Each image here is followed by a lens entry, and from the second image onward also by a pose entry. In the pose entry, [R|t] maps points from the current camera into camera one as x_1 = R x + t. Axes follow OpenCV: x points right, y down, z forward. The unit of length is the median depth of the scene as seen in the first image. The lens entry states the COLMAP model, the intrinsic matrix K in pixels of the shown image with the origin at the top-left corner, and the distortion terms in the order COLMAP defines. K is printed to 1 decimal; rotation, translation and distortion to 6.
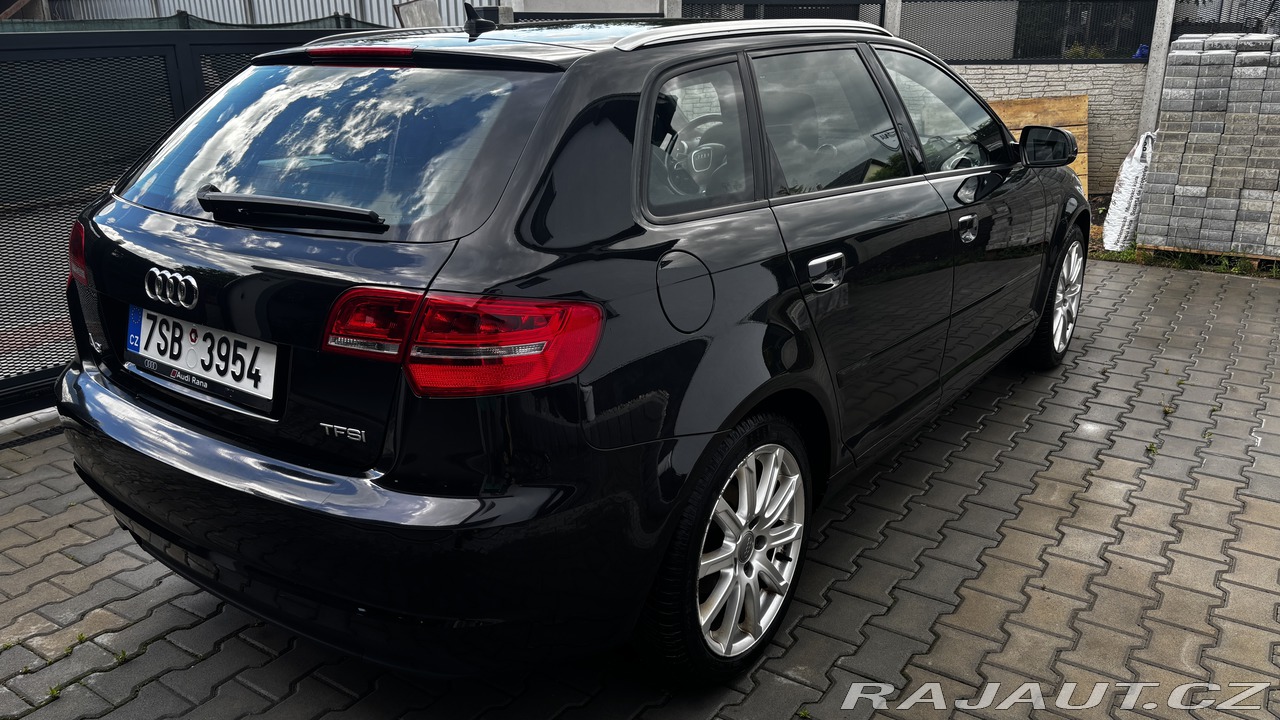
lens RADIAL K [[990.5, 0, 639.7], [0, 990.5, 358.9], [0, 0, 1]] dist [0.022414, -0.008221]
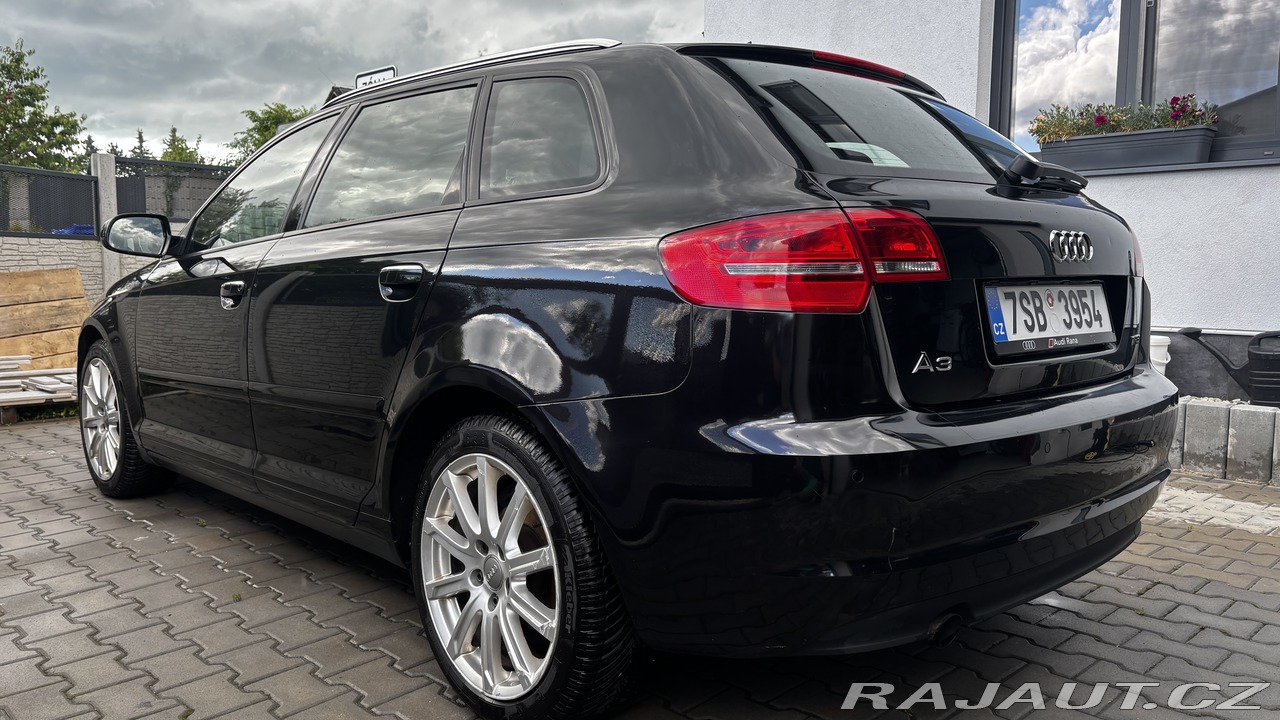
lens RADIAL K [[990.5, 0, 637.6], [0, 990.5, 357.1], [0, 0, 1]] dist [0.022414, -0.008221]
pose [[0.181775, -0.077812, 0.980257, -1.445881], [0.310859, 0.950289, 0.017789, -0.110211], [-0.932912, 0.301488, 0.196928, 1.170644]]
